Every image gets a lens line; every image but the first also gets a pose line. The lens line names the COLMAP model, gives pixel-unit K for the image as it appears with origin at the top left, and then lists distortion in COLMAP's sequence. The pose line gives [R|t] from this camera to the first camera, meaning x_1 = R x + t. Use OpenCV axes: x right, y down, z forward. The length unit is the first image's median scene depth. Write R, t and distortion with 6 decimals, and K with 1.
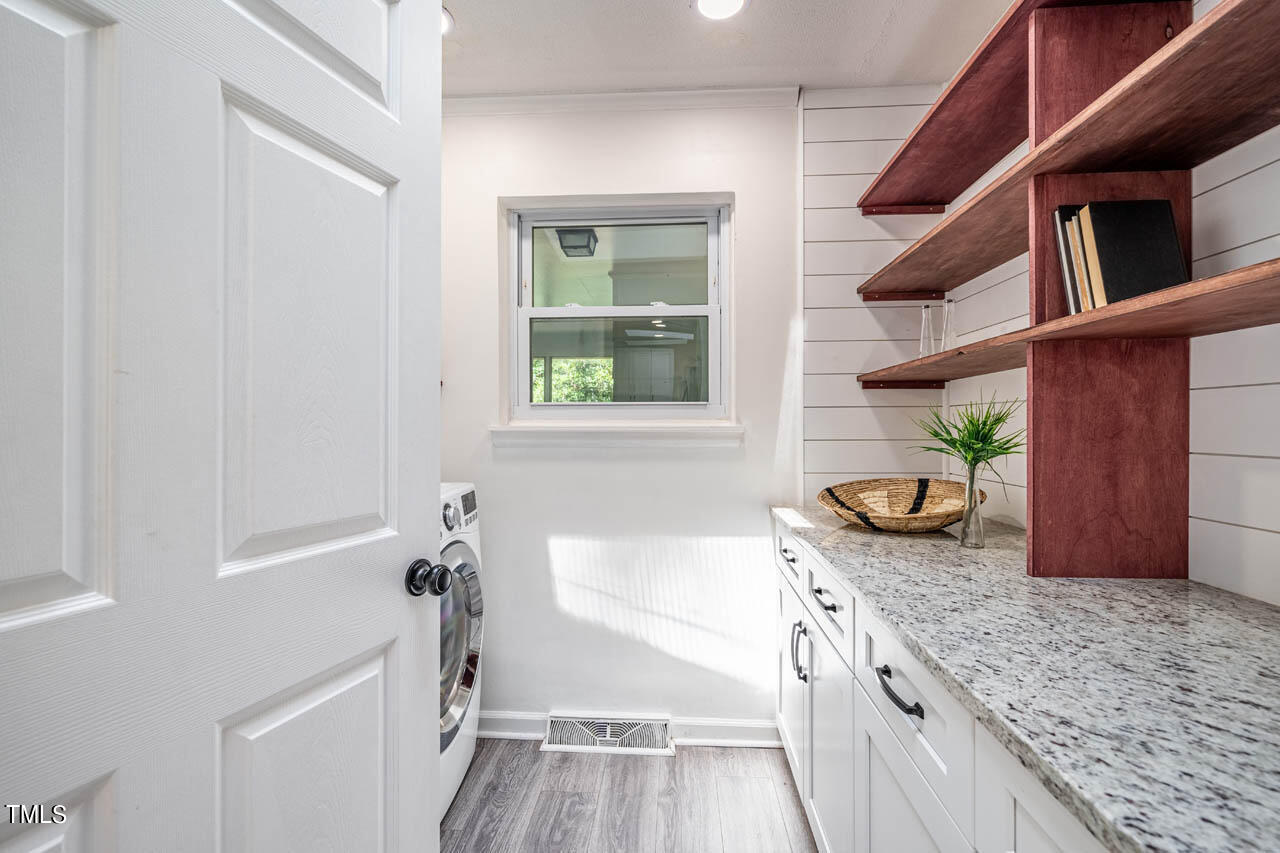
lens RADIAL K [[541.7, 0, 645.6], [0, 541.7, 427.9], [0, 0, 1]] dist [0.004953, 0.000243]
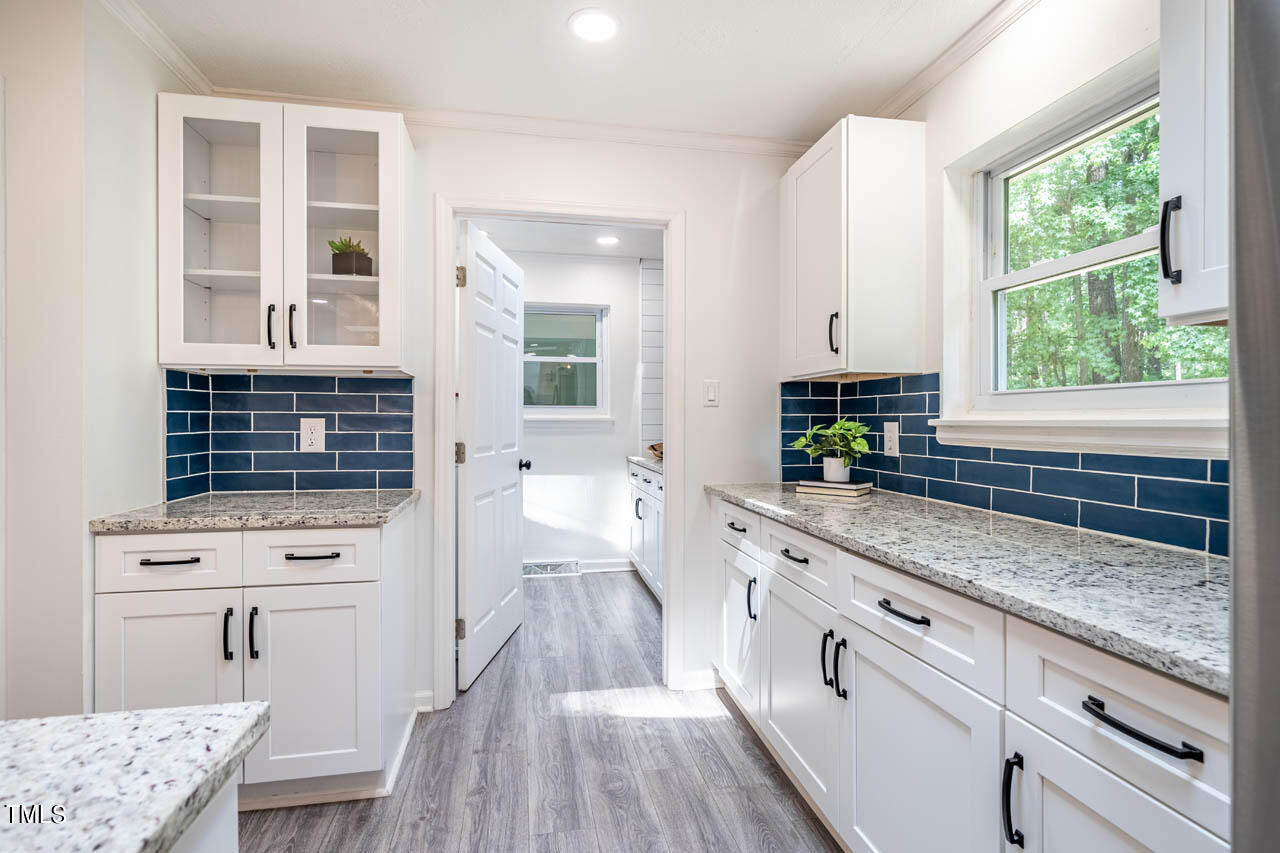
lens RADIAL K [[633.1, 0, 635.7], [0, 633.1, 423.4], [0, 0, 1]] dist [0.004161, 0.000279]
pose [[0.971171, -0.000885, 0.238384, -0.314964], [-0.000187, 0.999990, 0.004473, 0.007722], [-0.238385, -0.004388, 0.971161, -1.365131]]
